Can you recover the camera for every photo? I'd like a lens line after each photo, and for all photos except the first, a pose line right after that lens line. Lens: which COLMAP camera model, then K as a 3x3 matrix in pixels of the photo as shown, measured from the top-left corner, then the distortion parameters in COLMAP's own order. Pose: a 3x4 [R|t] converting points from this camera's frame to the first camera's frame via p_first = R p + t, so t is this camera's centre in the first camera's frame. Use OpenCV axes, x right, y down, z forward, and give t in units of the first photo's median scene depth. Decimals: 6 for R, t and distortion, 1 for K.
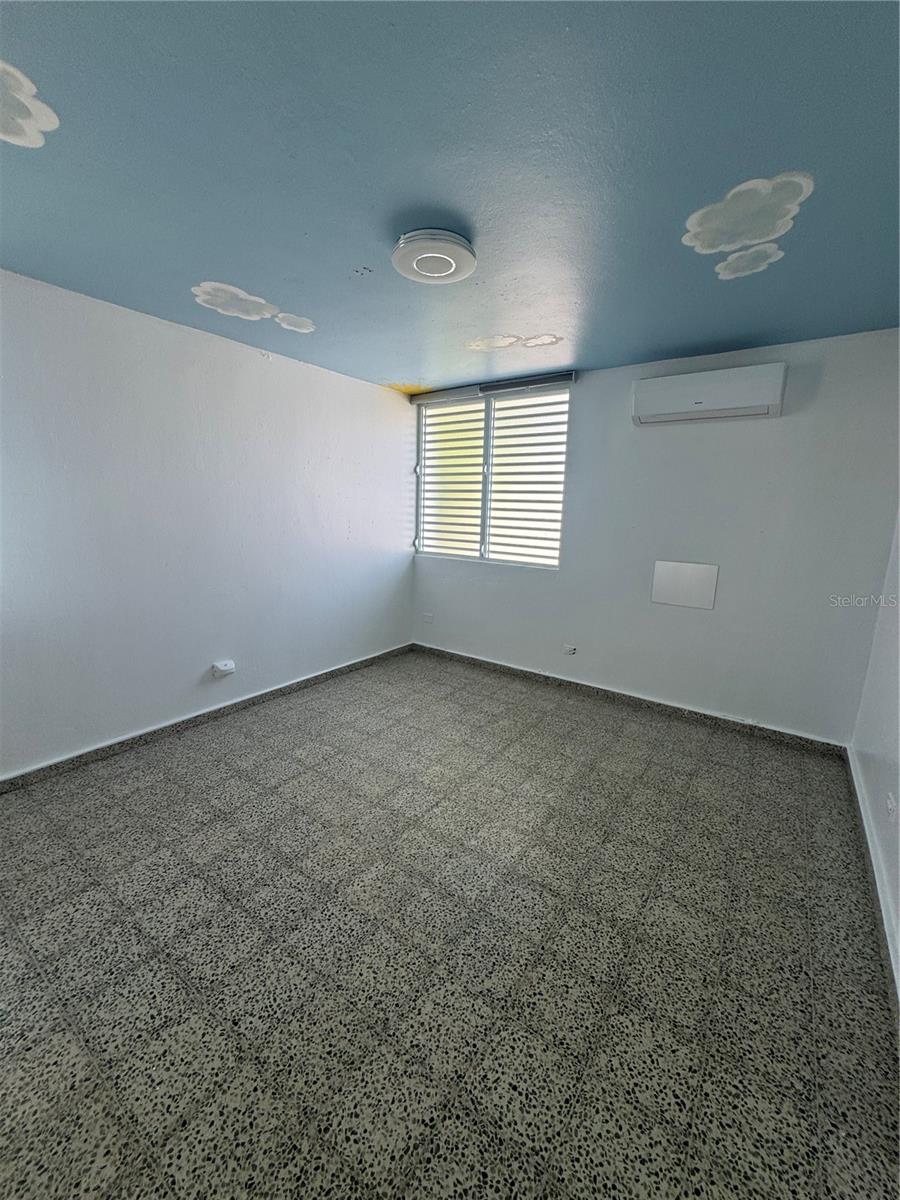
lens RADIAL K [[478.4, 0, 452.9], [0, 478.4, 597.8], [0, 0, 1]] dist [-0.000922, 0.000413]
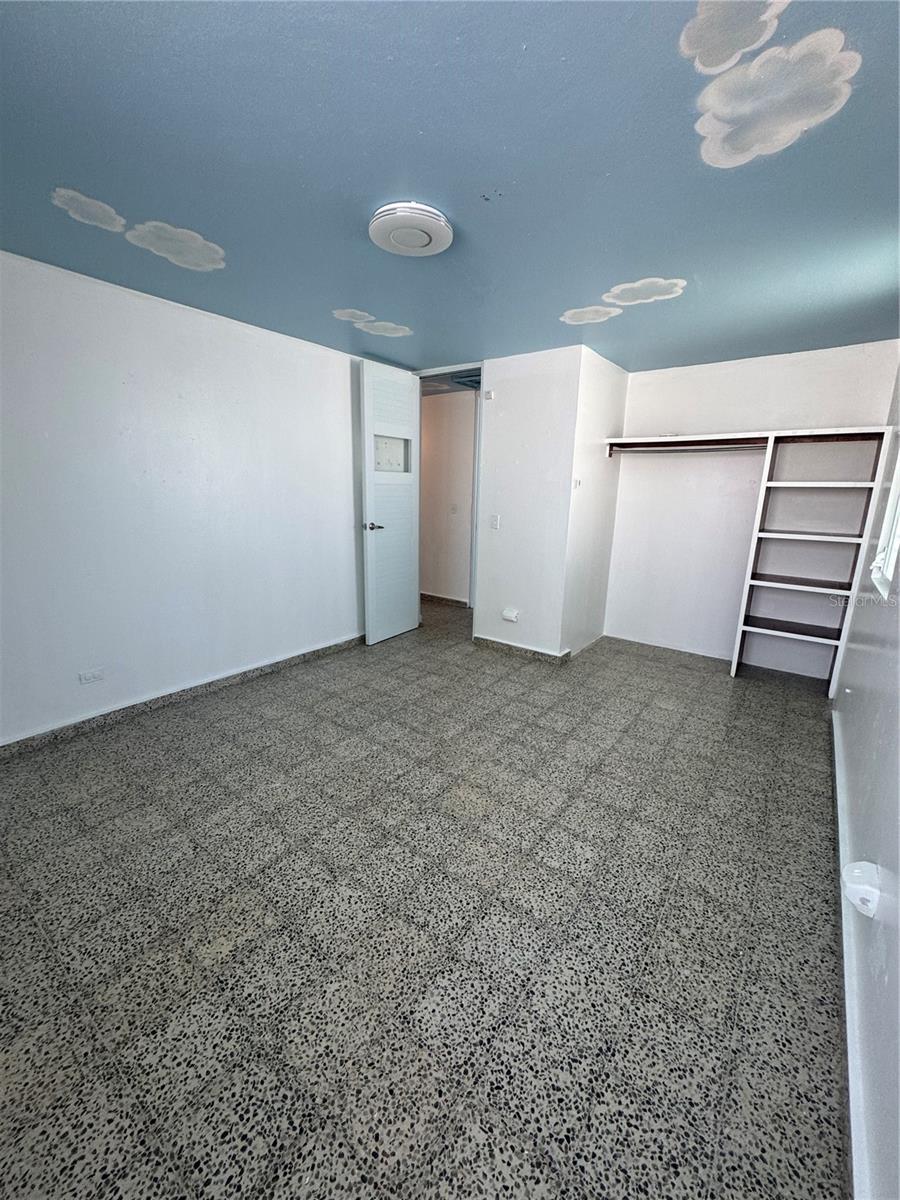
lens RADIAL K [[478.4, 0, 455.7], [0, 478.4, 601.4], [0, 0, 1]] dist [-0.000922, 0.000413]
pose [[-0.998675, -0.049989, 0.012226, -0.151534], [-0.040405, 0.908781, 0.415313, -0.339325], [-0.031872, 0.414269, -0.909596, 1.811286]]
